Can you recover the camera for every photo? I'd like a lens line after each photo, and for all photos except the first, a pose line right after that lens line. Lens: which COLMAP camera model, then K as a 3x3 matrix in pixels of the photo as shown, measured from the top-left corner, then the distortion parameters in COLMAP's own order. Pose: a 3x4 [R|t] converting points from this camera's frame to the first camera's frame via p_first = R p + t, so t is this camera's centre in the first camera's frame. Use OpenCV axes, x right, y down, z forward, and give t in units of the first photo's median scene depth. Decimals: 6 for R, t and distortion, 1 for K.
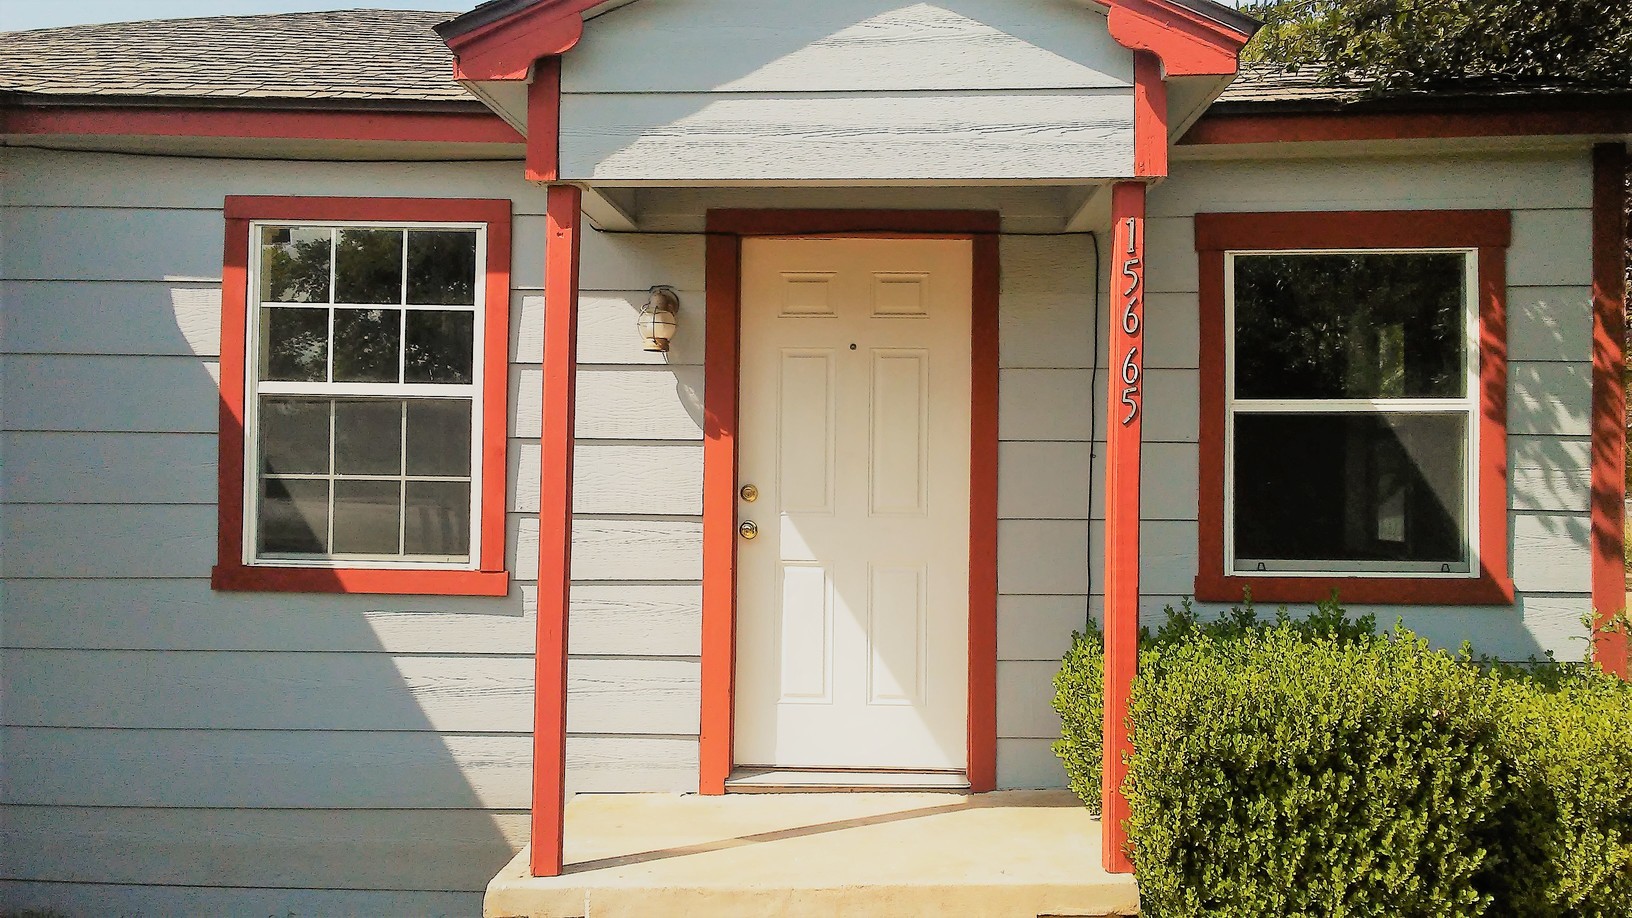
lens RADIAL K [[1281.6, 0, 814.7], [0, 1281.6, 479.0], [0, 0, 1]] dist [0.000459, -0.000055]
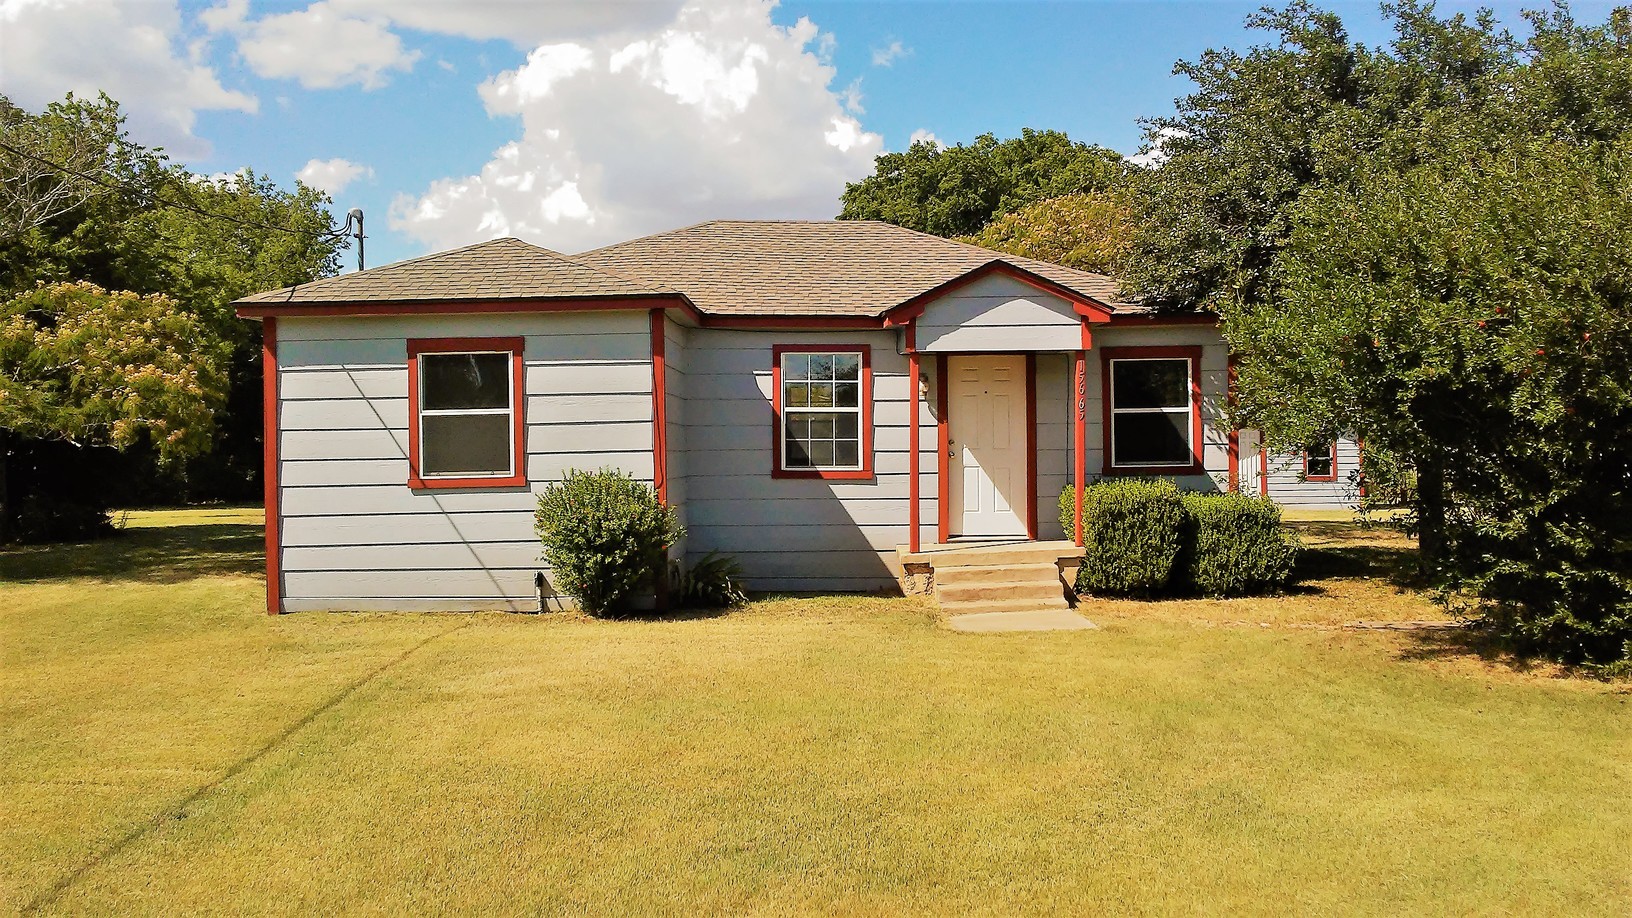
lens RADIAL K [[1415.6, 0, 816.0], [0, 1415.6, 459.0], [0, 0, 1]] dist [-0.003092, -0.000196]
pose [[0.997405, -0.017904, 0.069737, -0.610518], [0.017359, 0.999814, 0.008405, 0.015992], [-0.069874, -0.007172, 0.997530, -2.286630]]
